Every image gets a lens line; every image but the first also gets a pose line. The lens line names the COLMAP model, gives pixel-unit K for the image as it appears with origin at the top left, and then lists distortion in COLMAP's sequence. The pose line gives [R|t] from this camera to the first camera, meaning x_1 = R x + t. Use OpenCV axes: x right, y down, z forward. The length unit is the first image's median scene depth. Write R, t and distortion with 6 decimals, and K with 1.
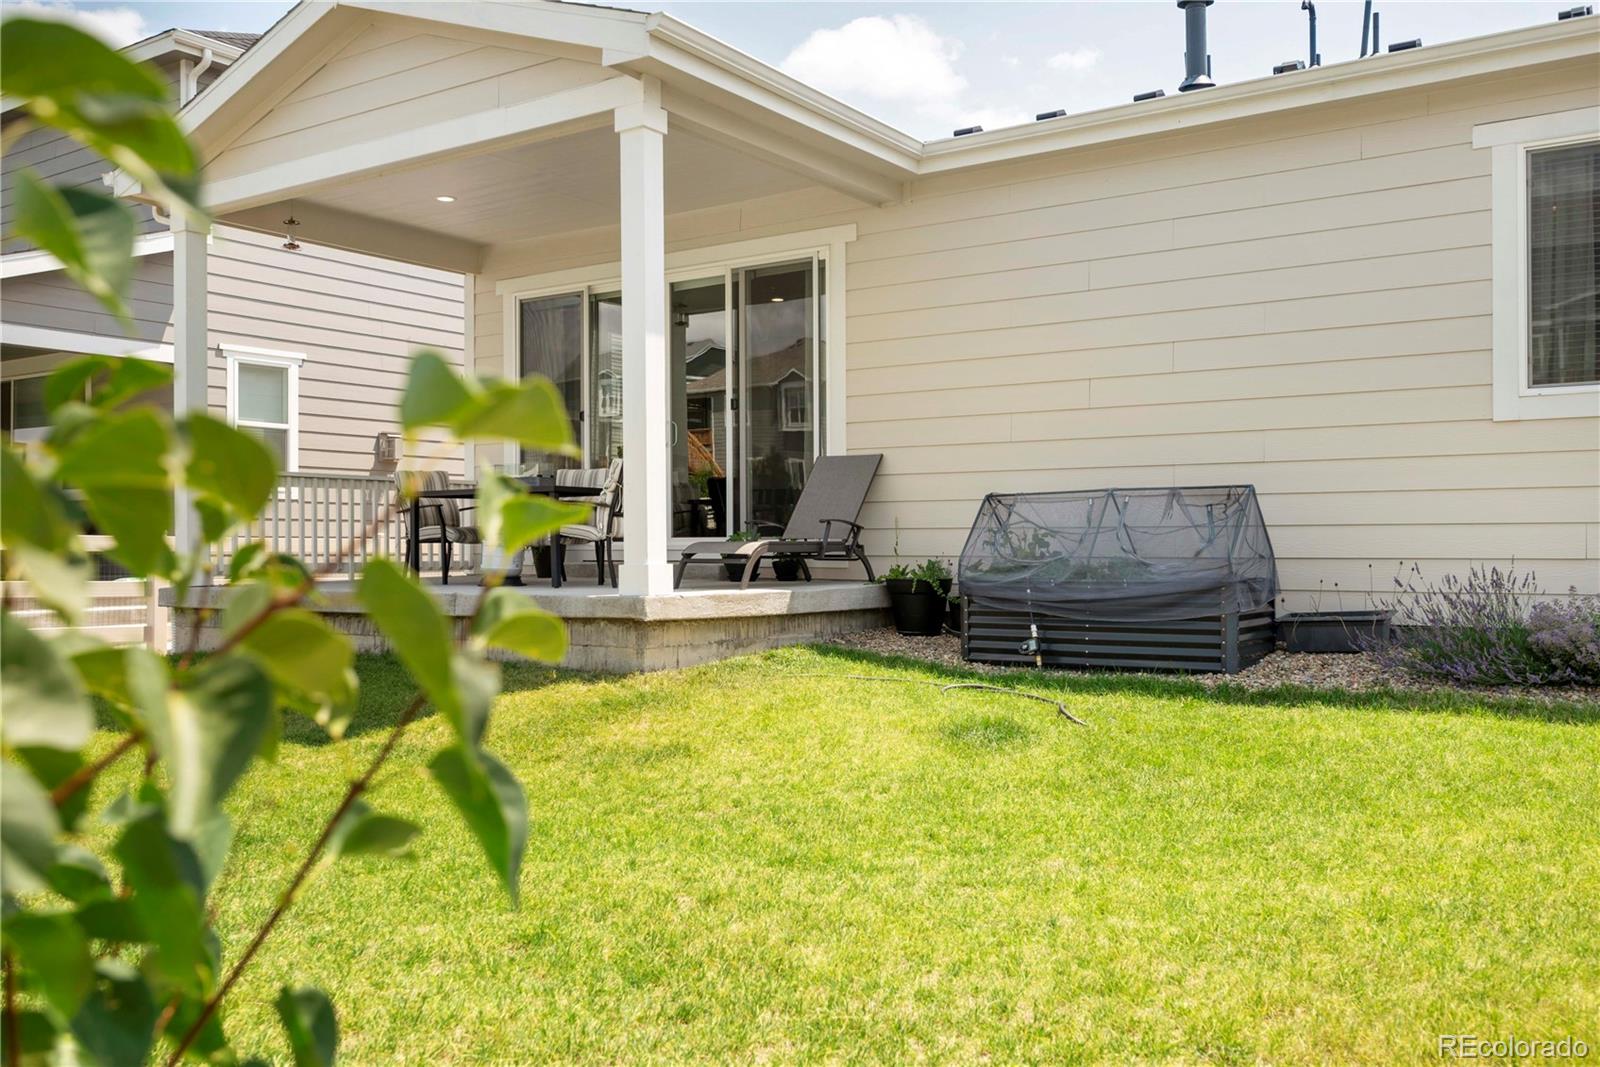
lens RADIAL K [[1382.0, 0, 801.8], [0, 1382.0, 545.2], [0, 0, 1]] dist [-0.003090, -0.009436]
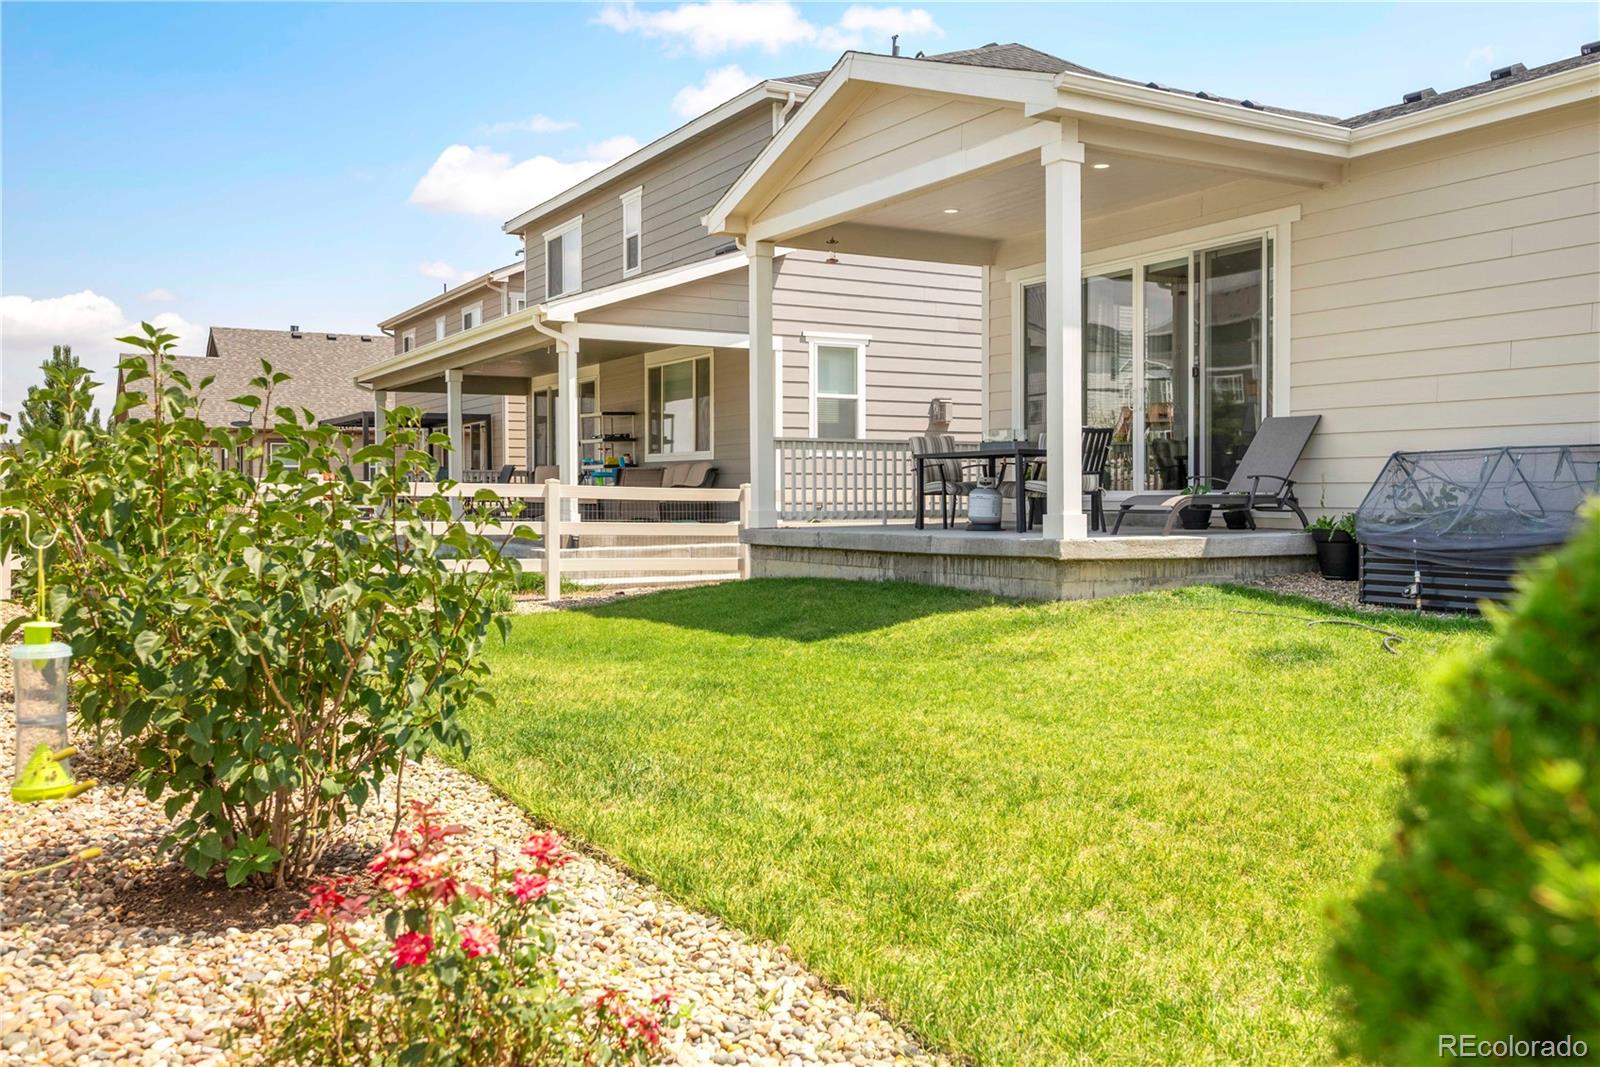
lens RADIAL K [[1382.0, 0, 801.8], [0, 1382.0, 545.2], [0, 0, 1]] dist [-0.003090, -0.009436]
pose [[0.902238, 0.016878, -0.430907, 0.179287], [-0.000196, 0.999250, 0.038728, -0.005466], [0.431238, -0.034858, 0.901565, -0.189572]]
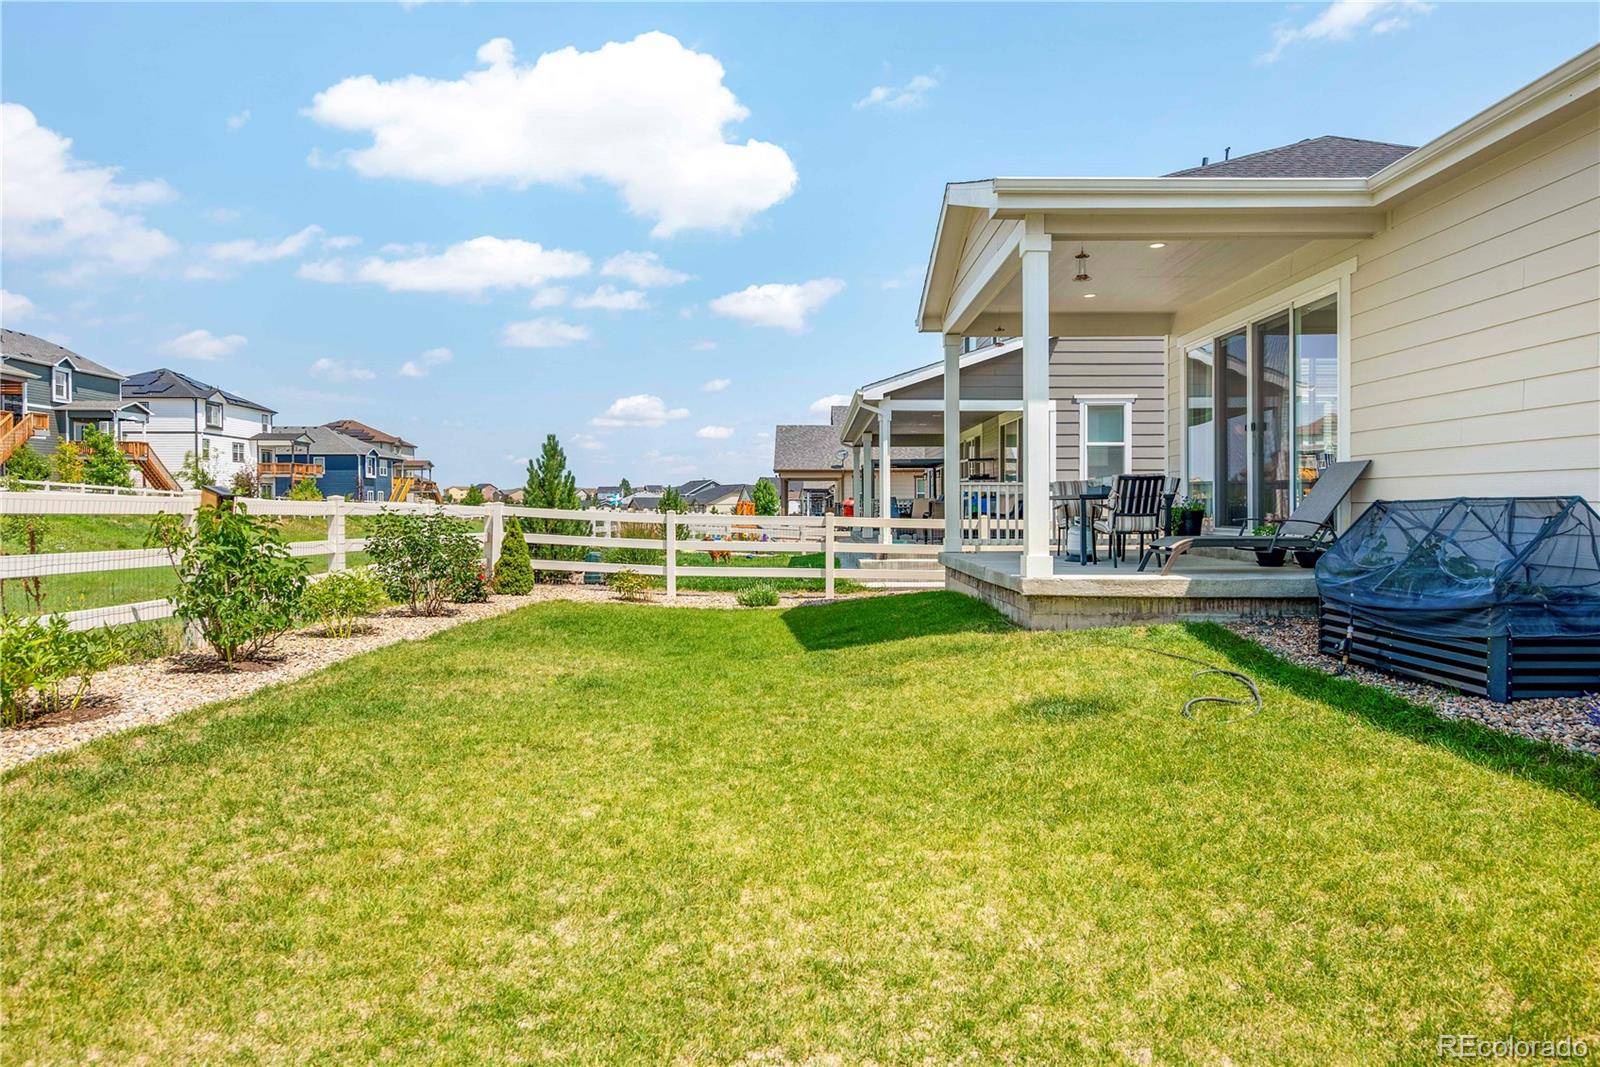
lens RADIAL K [[936.9, 0, 800.0], [0, 936.9, 533.5], [0, 0, 1]] dist [-0.003673, -0.001021]
pose [[0.562022, 0.025666, -0.826724, 0.475052], [0.000229, 0.999514, 0.031186, -0.033757], [0.827122, -0.017716, 0.561743, 0.213881]]
